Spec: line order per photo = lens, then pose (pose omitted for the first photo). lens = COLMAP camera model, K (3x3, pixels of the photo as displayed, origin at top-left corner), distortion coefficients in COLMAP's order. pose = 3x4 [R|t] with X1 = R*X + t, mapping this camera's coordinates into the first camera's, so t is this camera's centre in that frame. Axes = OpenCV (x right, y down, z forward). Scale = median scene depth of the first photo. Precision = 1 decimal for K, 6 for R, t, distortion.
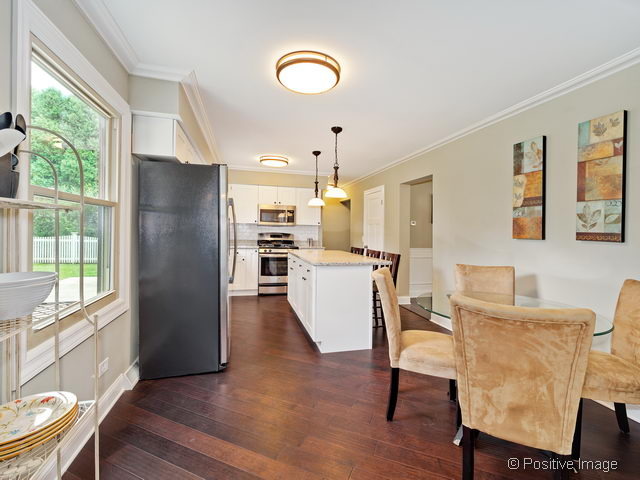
lens RADIAL K [[293.3, 0, 318.0], [0, 293.3, 232.1], [0, 0, 1]] dist [0.001615, 0.000292]
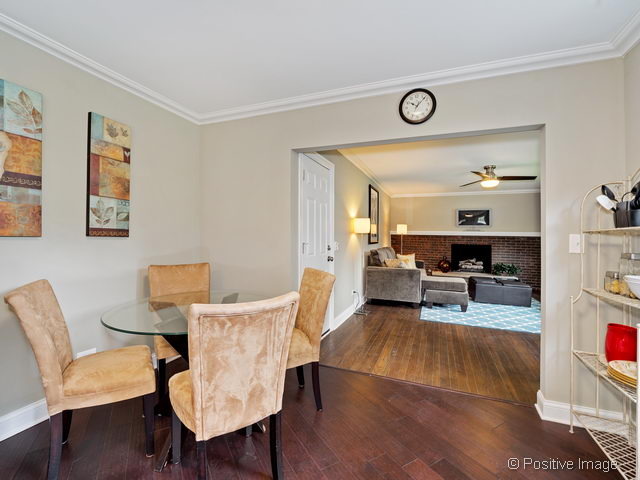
lens RADIAL K [[293.3, 0, 318.0], [0, 293.3, 232.1], [0, 0, 1]] dist [0.001615, 0.000292]
pose [[-0.806036, -0.019400, 0.591548, -0.067664], [-0.028361, 0.999581, -0.005863, -0.000036], [-0.591186, -0.021503, -0.806248, 0.349935]]
